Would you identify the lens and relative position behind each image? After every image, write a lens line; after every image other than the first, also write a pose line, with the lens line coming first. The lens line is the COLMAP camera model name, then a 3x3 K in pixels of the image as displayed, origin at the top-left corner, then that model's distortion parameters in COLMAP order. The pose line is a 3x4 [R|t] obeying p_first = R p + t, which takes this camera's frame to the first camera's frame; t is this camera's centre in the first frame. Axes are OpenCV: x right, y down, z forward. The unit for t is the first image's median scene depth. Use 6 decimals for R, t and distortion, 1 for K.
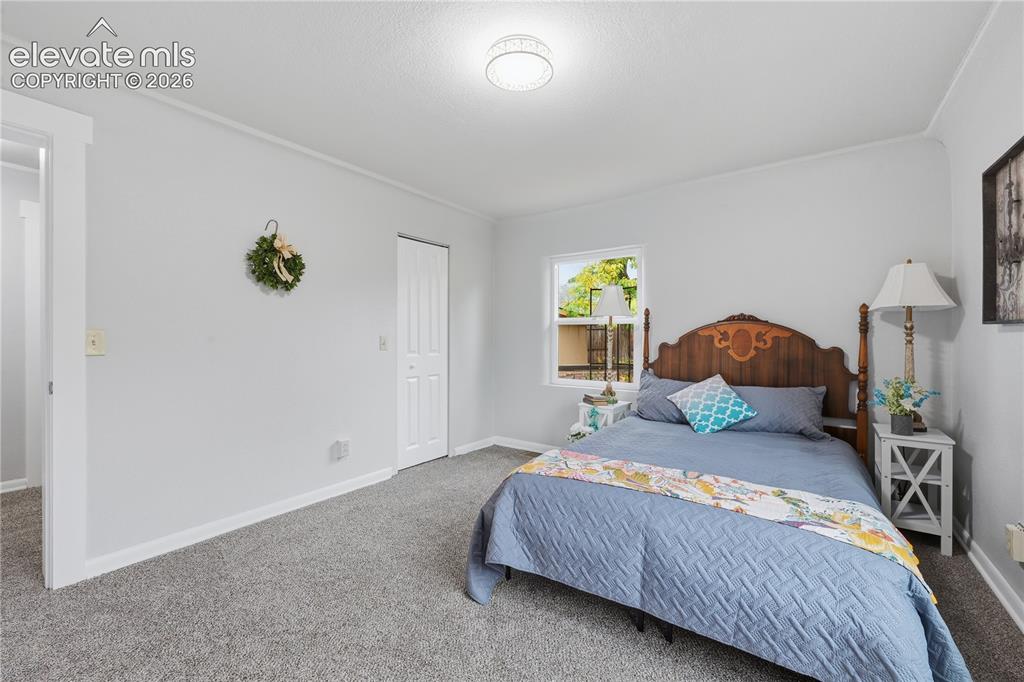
lens RADIAL K [[425.8, 0, 510.8], [0, 425.8, 337.7], [0, 0, 1]] dist [0.000371, 0.000815]
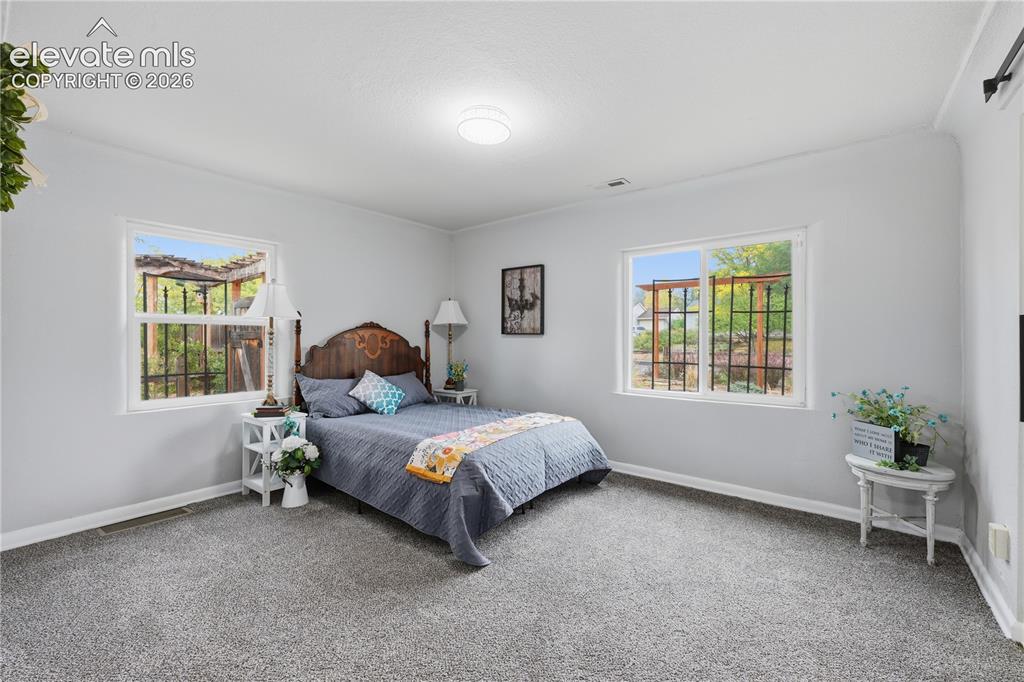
lens RADIAL K [[425.8, 0, 514.5], [0, 425.8, 340.9], [0, 0, 1]] dist [0.000371, 0.000815]
pose [[0.044172, -0.006260, 0.999004, -0.773254], [-0.001092, 0.999979, 0.006314, -0.007838], [-0.999023, -0.001370, 0.044164, 0.534223]]
